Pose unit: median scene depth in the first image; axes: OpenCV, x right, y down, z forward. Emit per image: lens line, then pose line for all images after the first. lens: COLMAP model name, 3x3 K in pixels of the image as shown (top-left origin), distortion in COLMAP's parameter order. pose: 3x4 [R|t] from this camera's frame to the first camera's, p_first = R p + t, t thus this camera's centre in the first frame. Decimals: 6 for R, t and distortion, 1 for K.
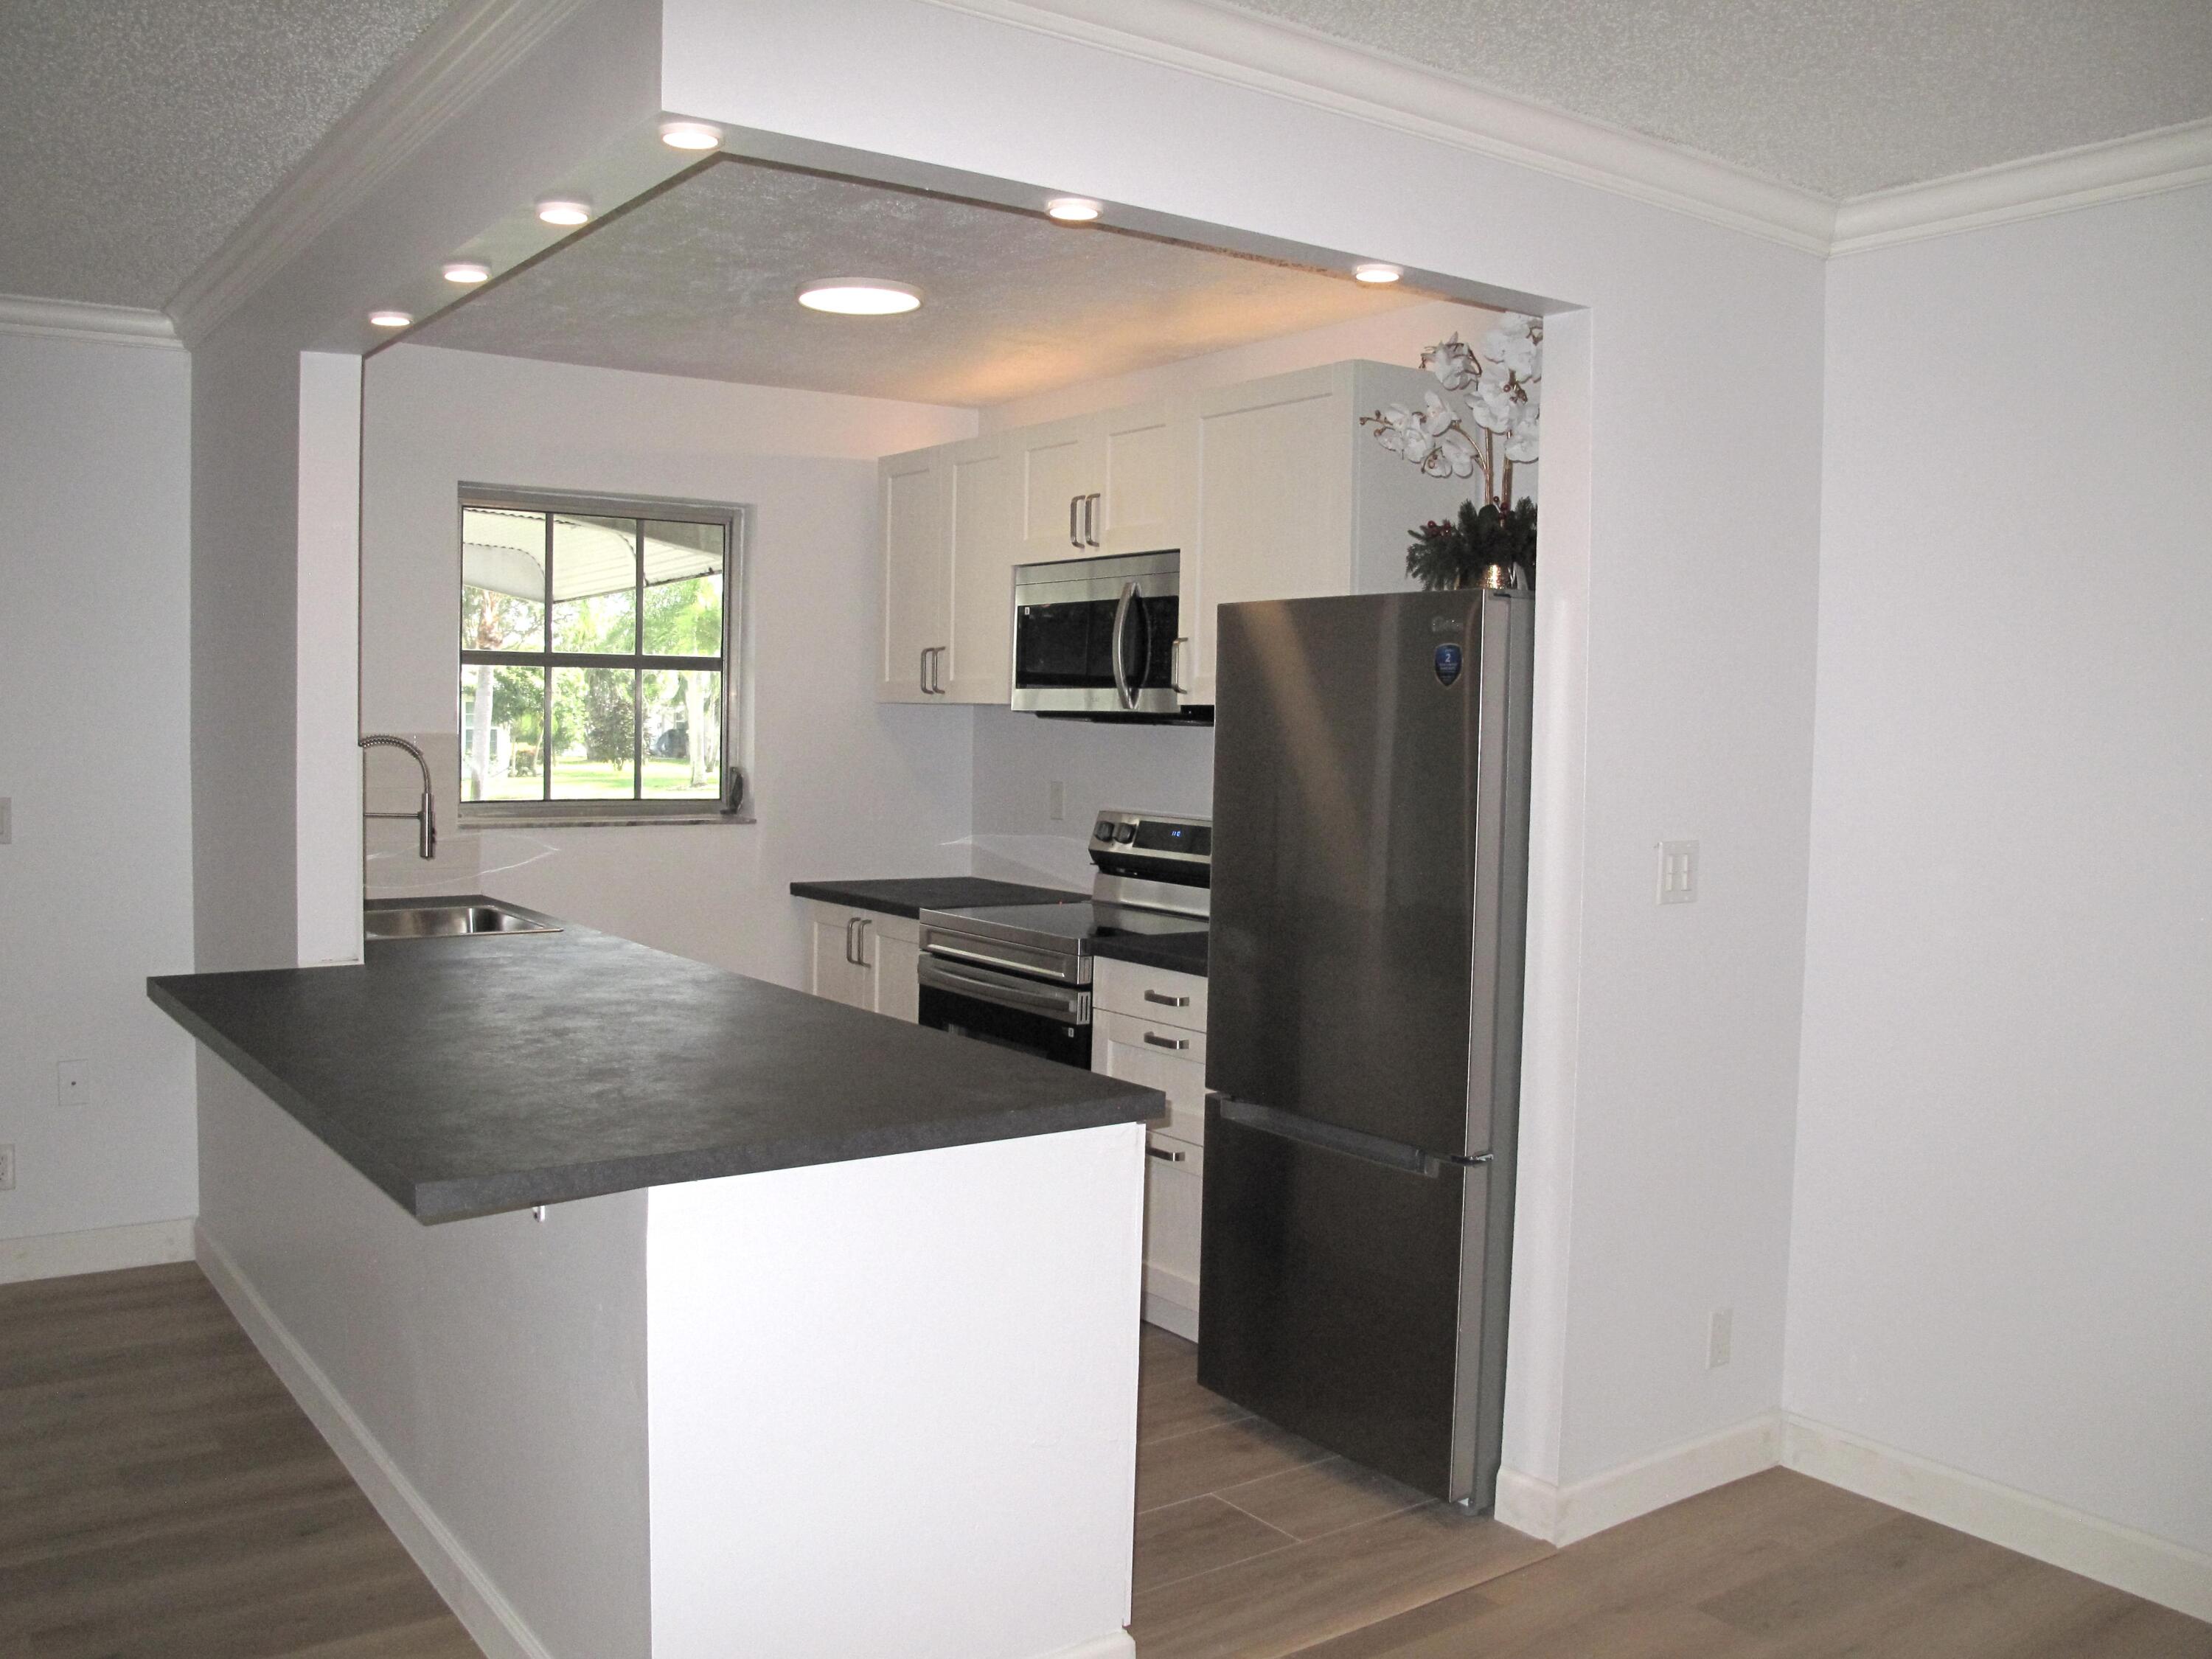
lens RADIAL K [[1856.1, 0, 1106.0], [0, 1856.1, 829.5], [0, 0, 1]] dist [-0.167100, 0.341745]
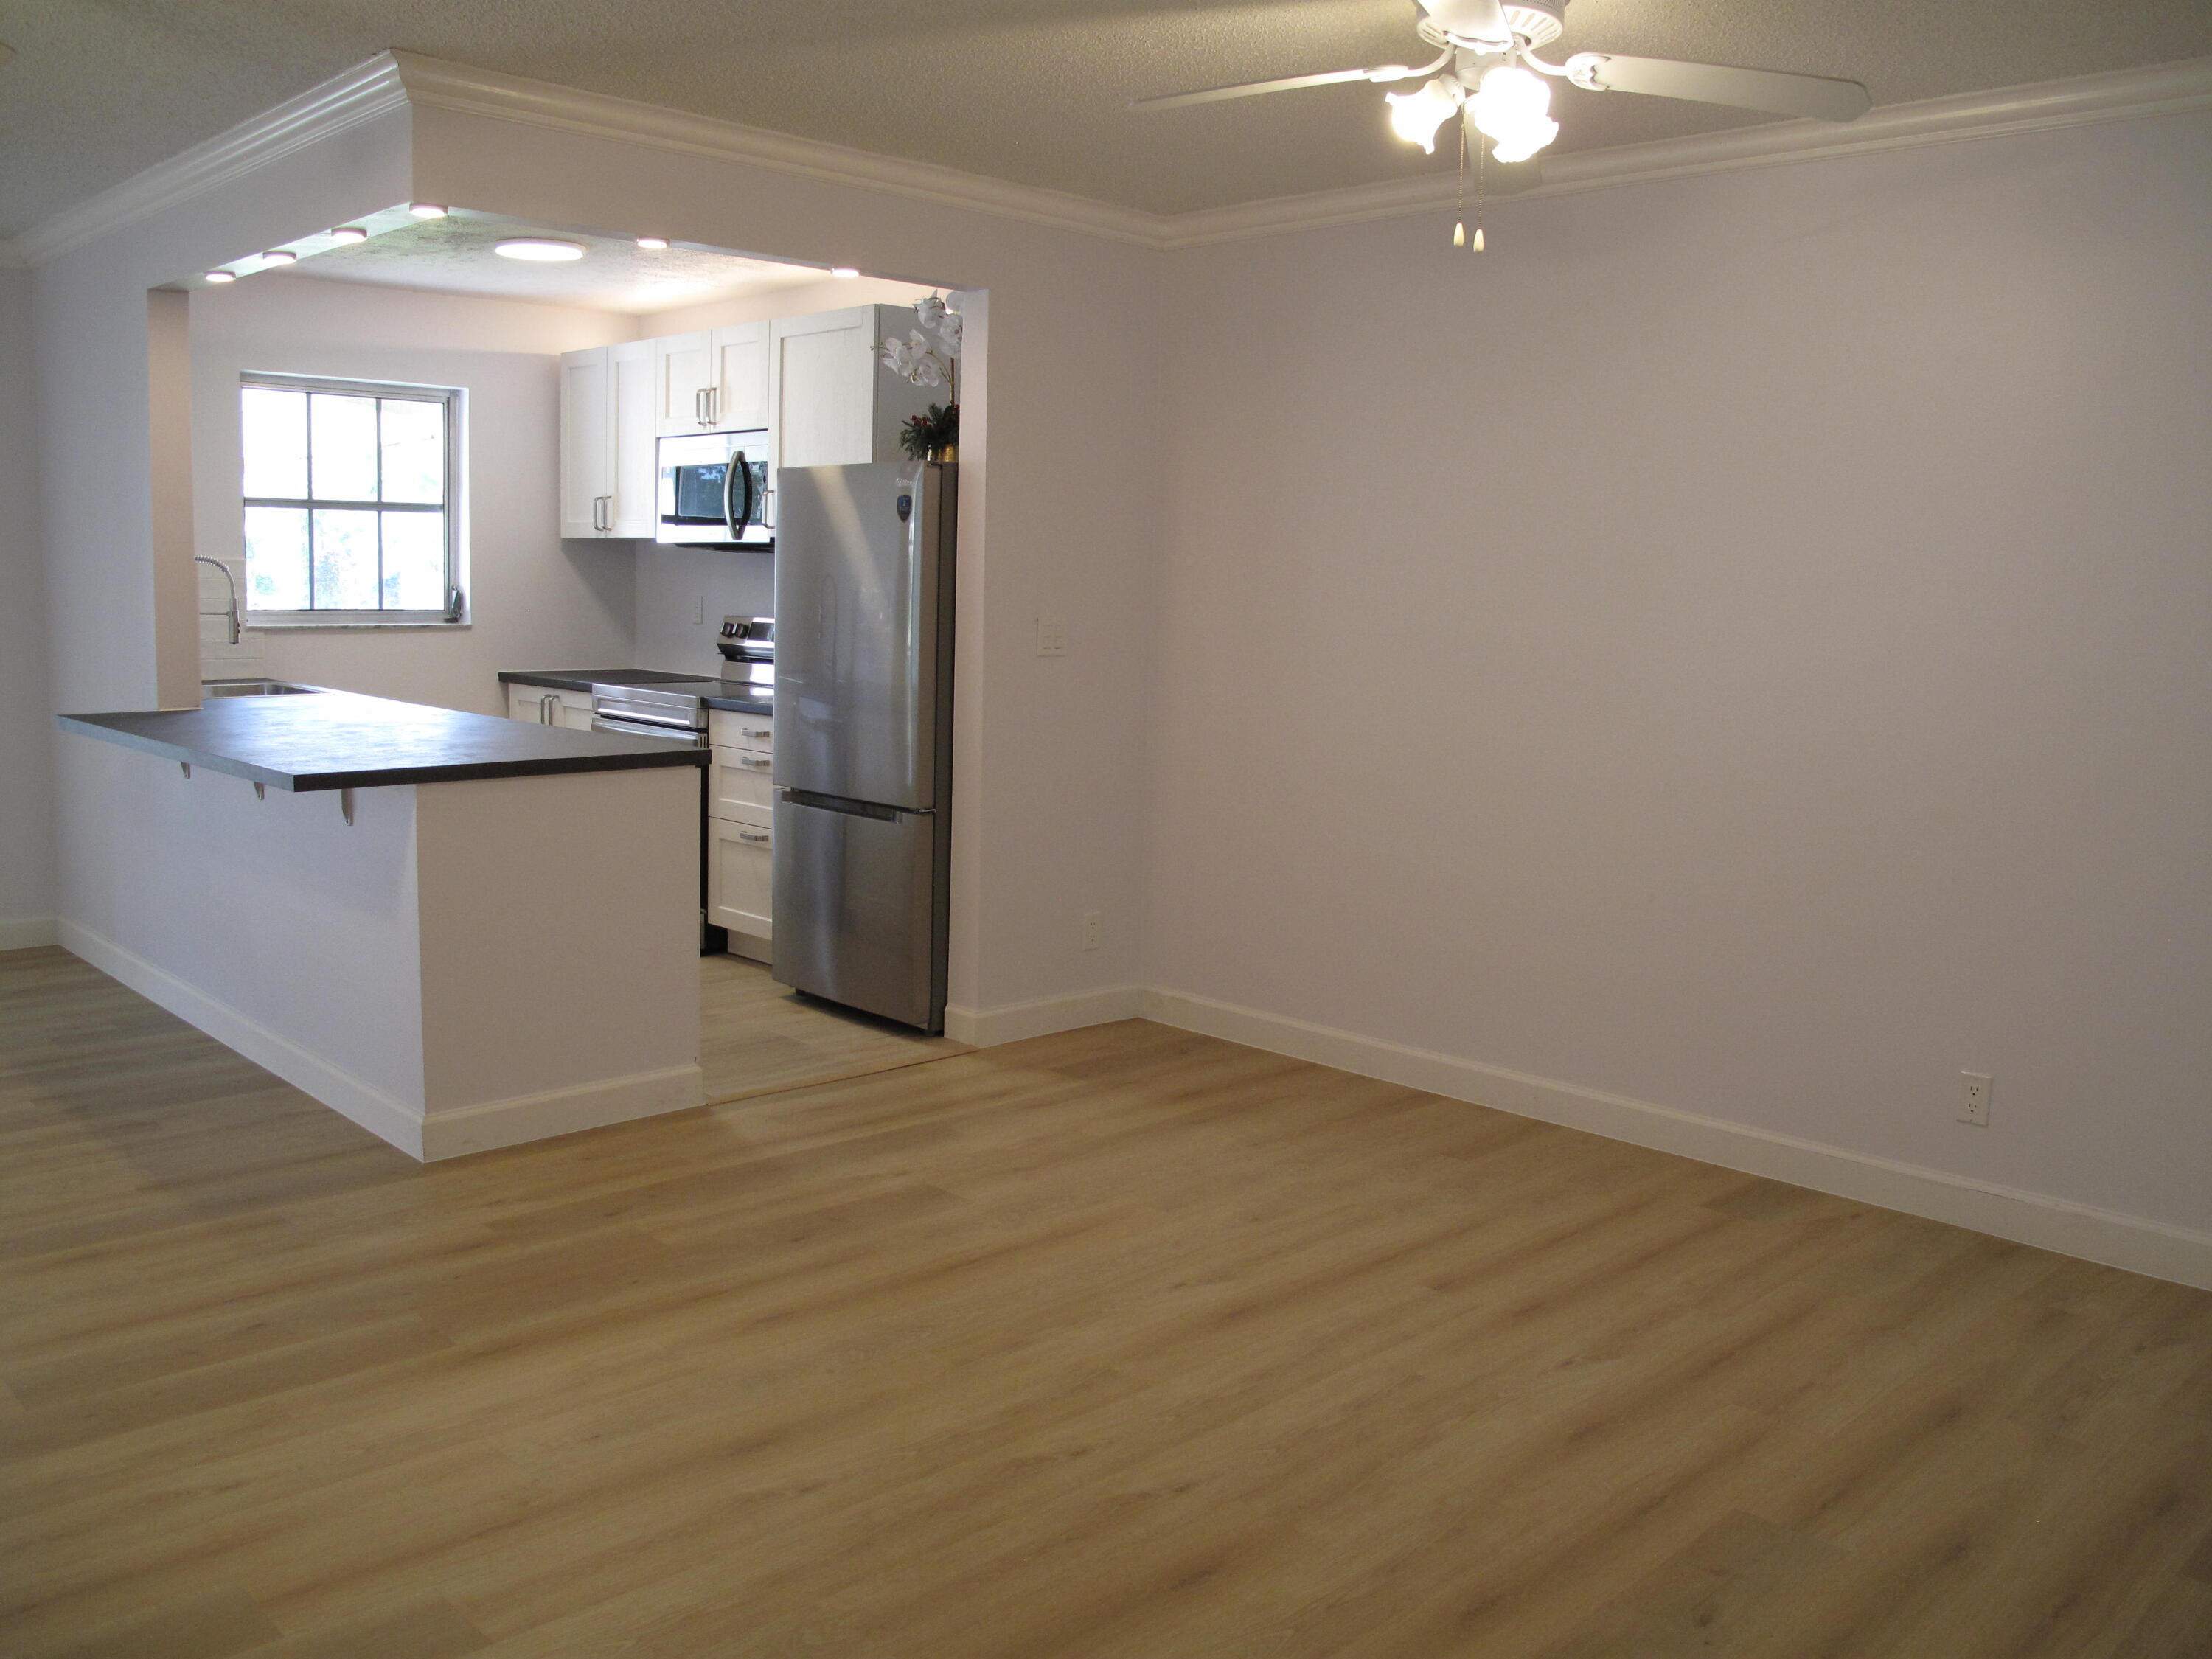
lens RADIAL K [[1856.1, 0, 1106.0], [0, 1856.1, 829.5], [0, 0, 1]] dist [-0.167100, 0.341745]
pose [[0.989749, -0.016660, 0.141842, 0.089312], [0.005072, 0.996647, 0.081669, 0.042327], [-0.142727, -0.080112, 0.986515, -0.455573]]
